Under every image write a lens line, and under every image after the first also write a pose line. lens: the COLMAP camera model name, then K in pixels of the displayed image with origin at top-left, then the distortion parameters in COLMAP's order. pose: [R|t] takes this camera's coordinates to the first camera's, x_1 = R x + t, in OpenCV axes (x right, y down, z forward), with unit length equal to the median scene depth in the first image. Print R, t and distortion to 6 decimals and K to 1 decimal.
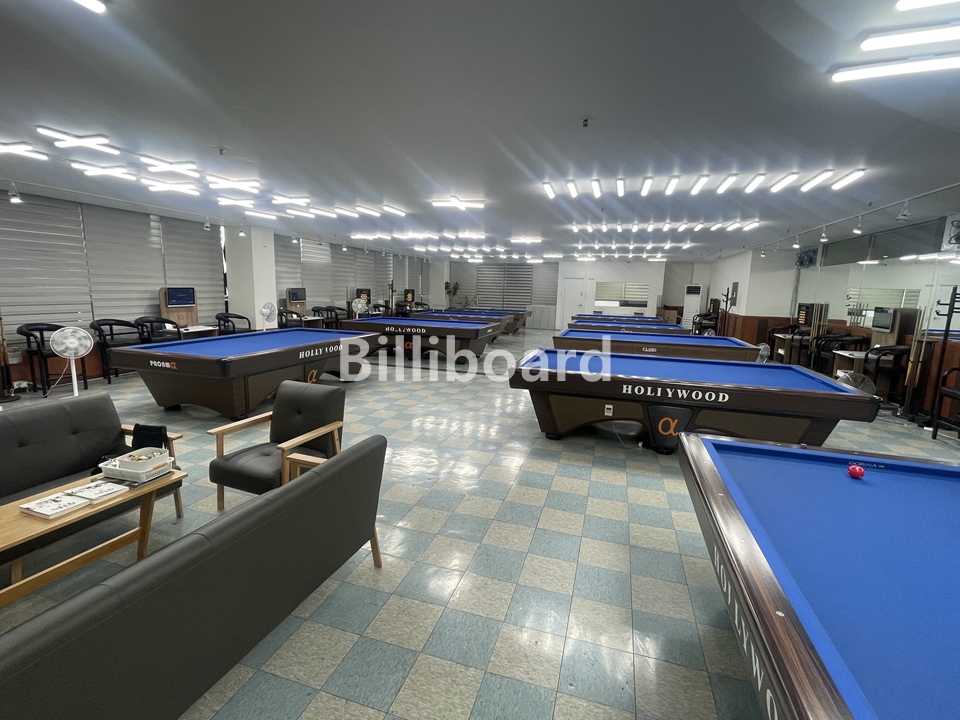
lens RADIAL K [[437.7, 0, 481.0], [0, 437.7, 355.9], [0, 0, 1]] dist [-0.008708, 0.000382]
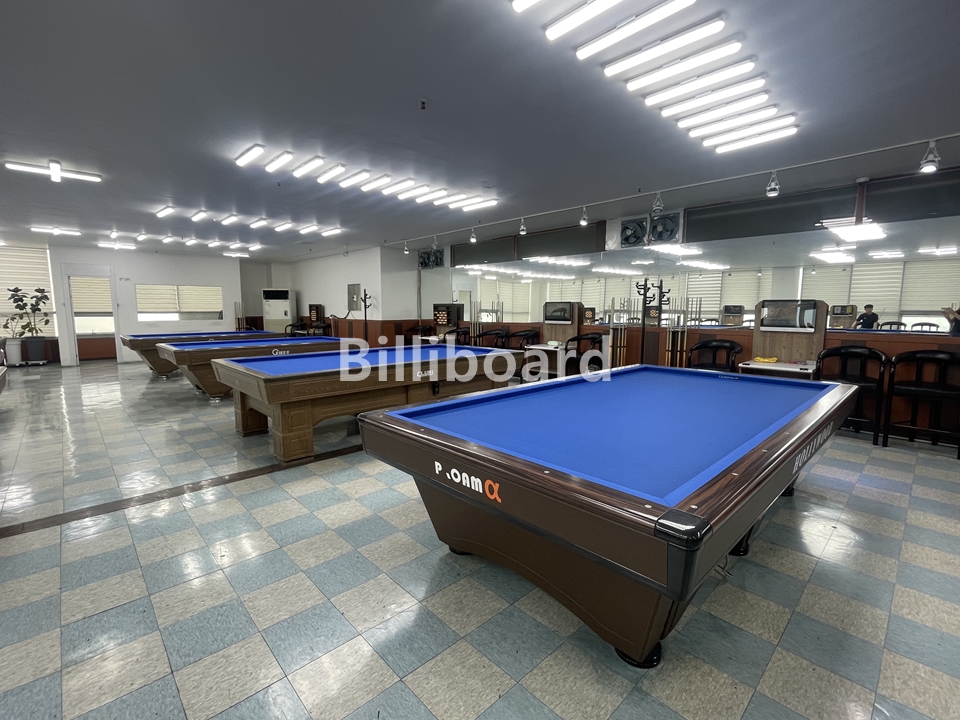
lens RADIAL K [[437.7, 0, 479.9], [0, 437.7, 354.8], [0, 0, 1]] dist [-0.008708, 0.000382]
pose [[0.494511, -0.115952, 0.861402, -0.089934], [0.143095, 0.988399, 0.050899, -0.045999], [-0.857311, 0.098092, 0.505367, 0.455630]]
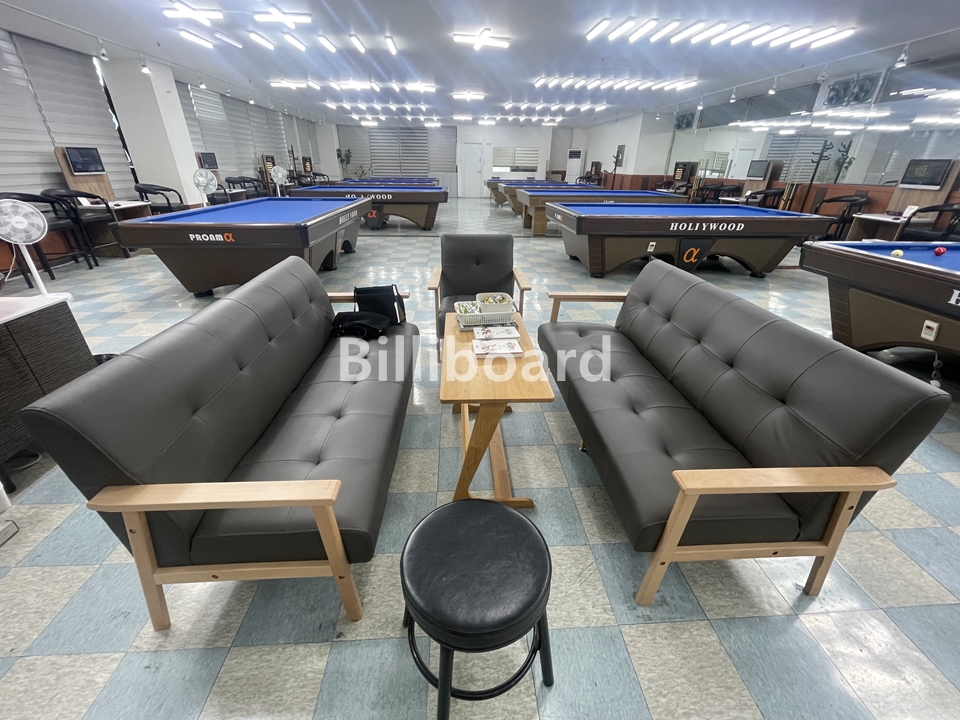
lens RADIAL K [[382.5, 0, 479.4], [0, 382.5, 356.9], [0, 0, 1]] dist [-0.002594, 0.000296]
pose [[0.937836, -0.169446, 0.302906, -0.252694], [0.065358, 0.943334, 0.325346, 0.015520], [-0.340870, -0.285324, 0.895767, 0.045424]]
